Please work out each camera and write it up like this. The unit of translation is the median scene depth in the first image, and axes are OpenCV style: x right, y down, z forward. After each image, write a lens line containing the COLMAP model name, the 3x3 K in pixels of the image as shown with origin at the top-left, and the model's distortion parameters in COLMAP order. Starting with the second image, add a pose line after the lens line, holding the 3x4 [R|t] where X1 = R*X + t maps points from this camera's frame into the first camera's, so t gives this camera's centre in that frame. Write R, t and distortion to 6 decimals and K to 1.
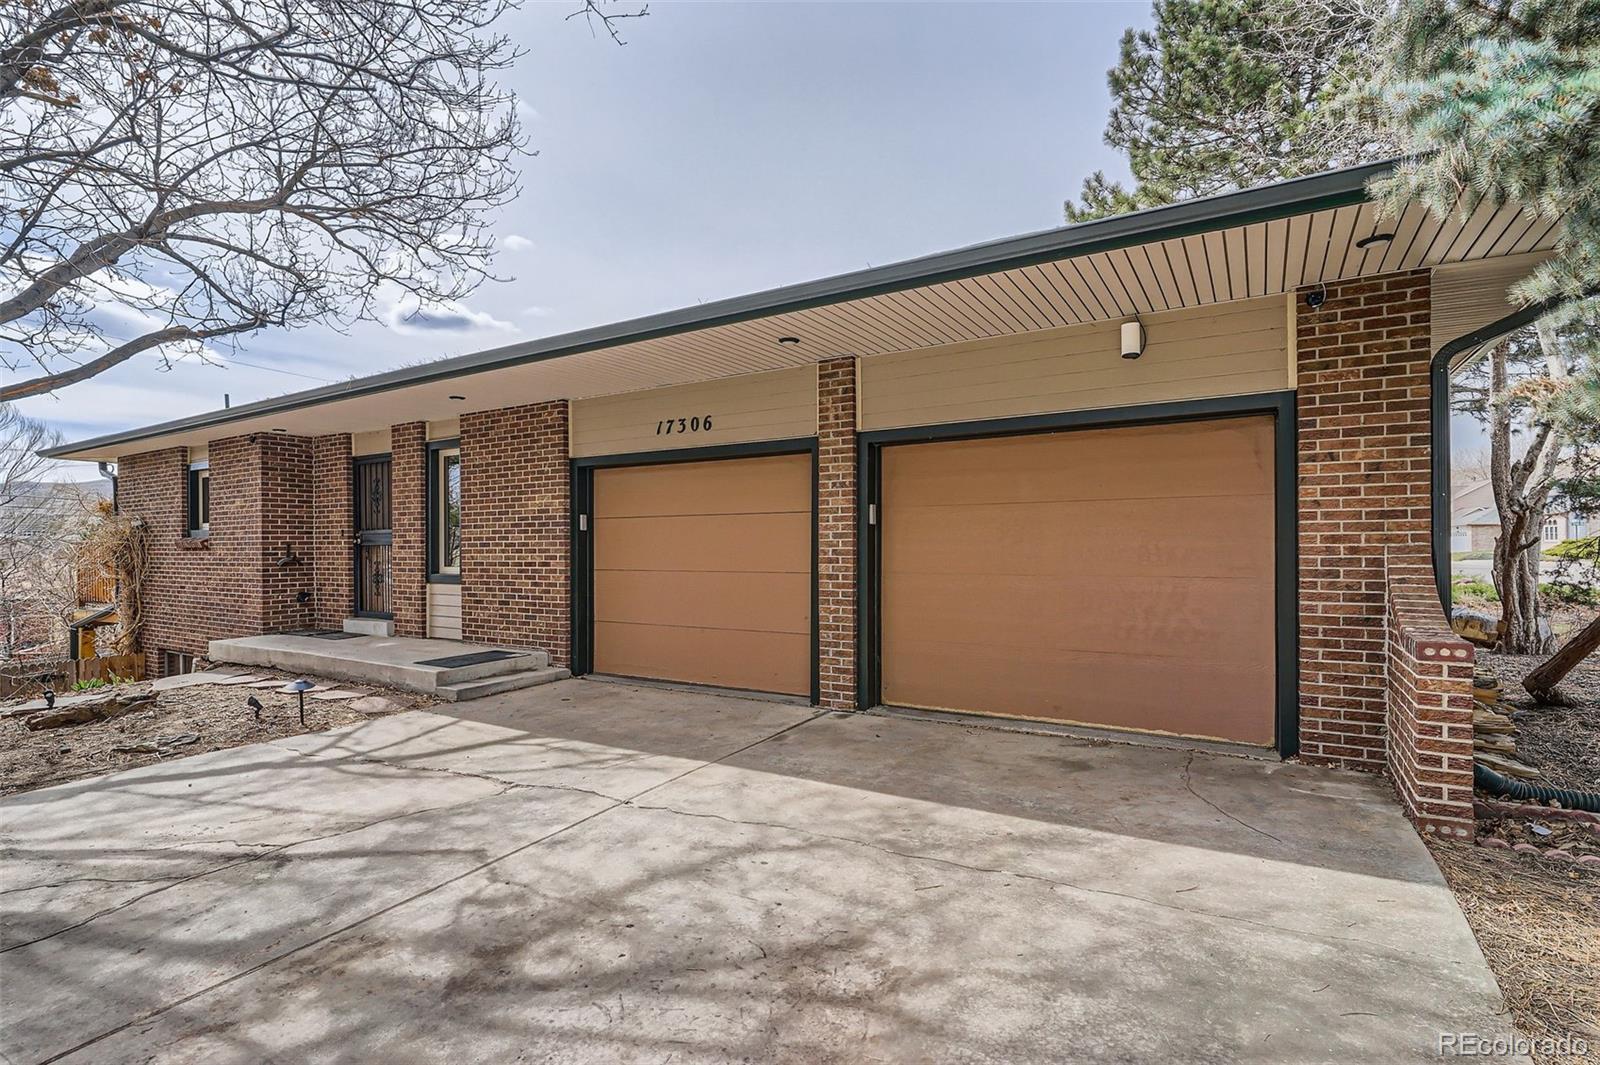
lens RADIAL K [[768.1, 0, 787.8], [0, 768.1, 536.9], [0, 0, 1]] dist [0.003221, -0.001975]
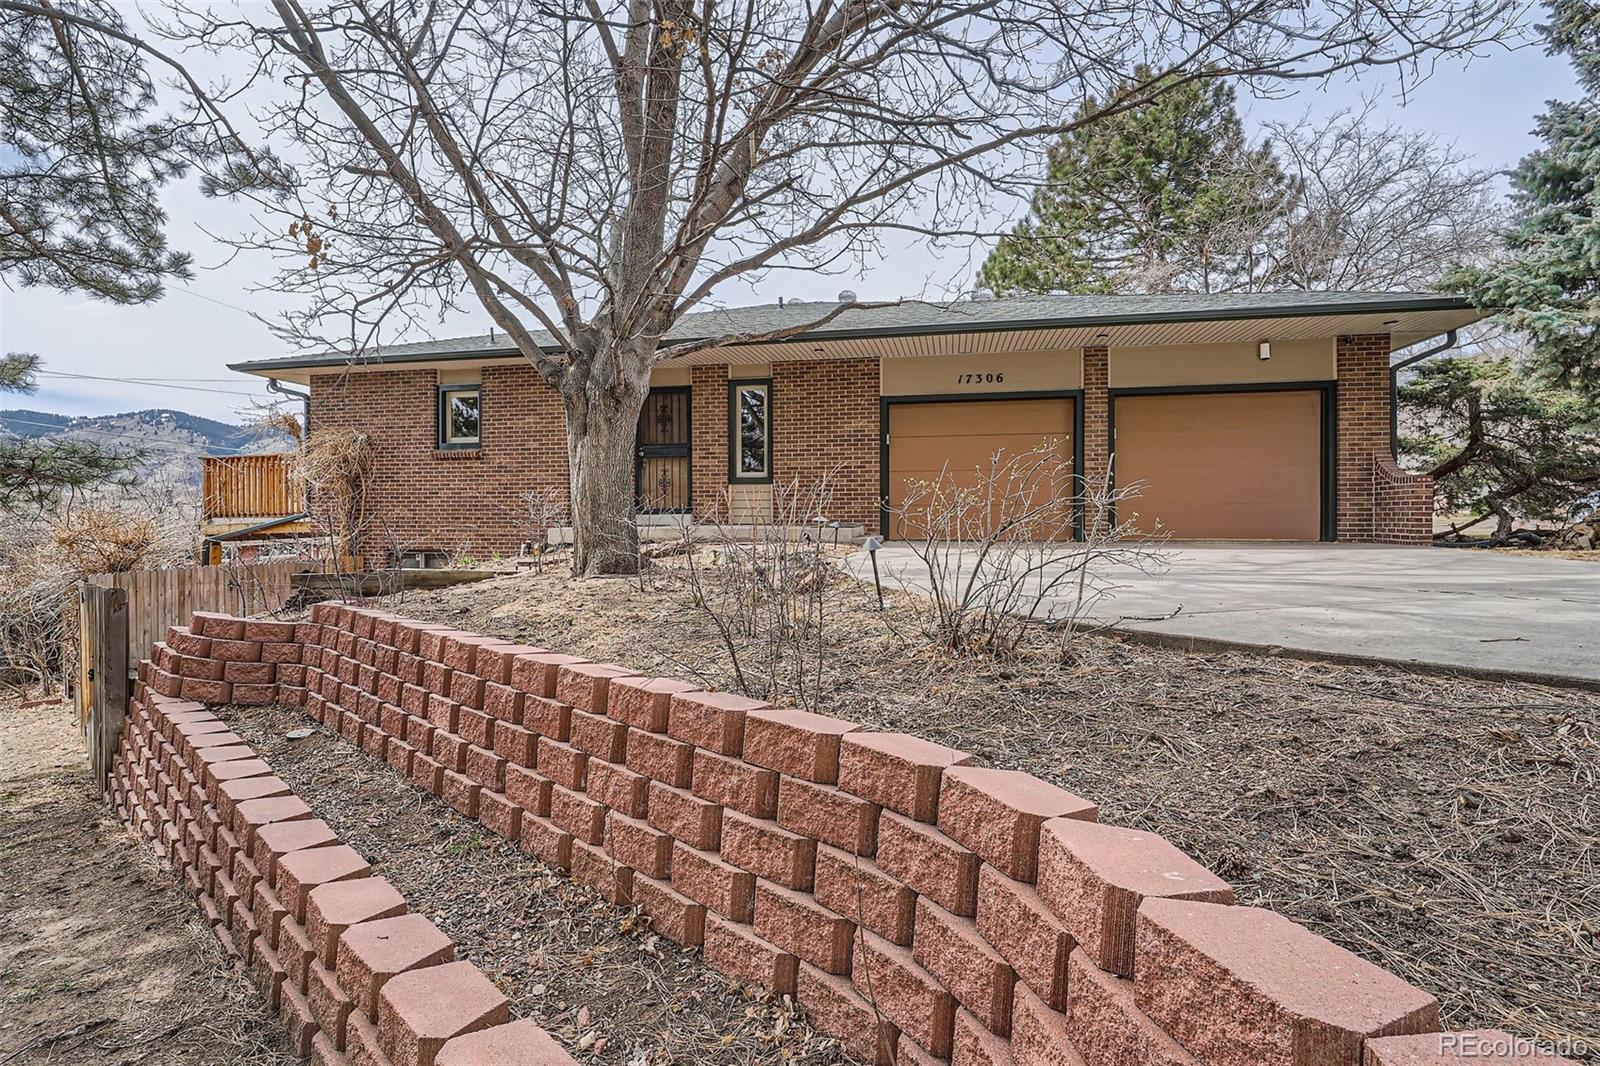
lens RADIAL K [[768.1, 0, 787.8], [0, 768.1, 537.4], [0, 0, 1]] dist [0.003221, -0.001975]
pose [[0.936236, 0.003919, 0.351349, -1.077518], [-0.010093, 0.999825, 0.015744, 0.166655], [-0.351226, -0.018286, 0.936112, -0.373232]]
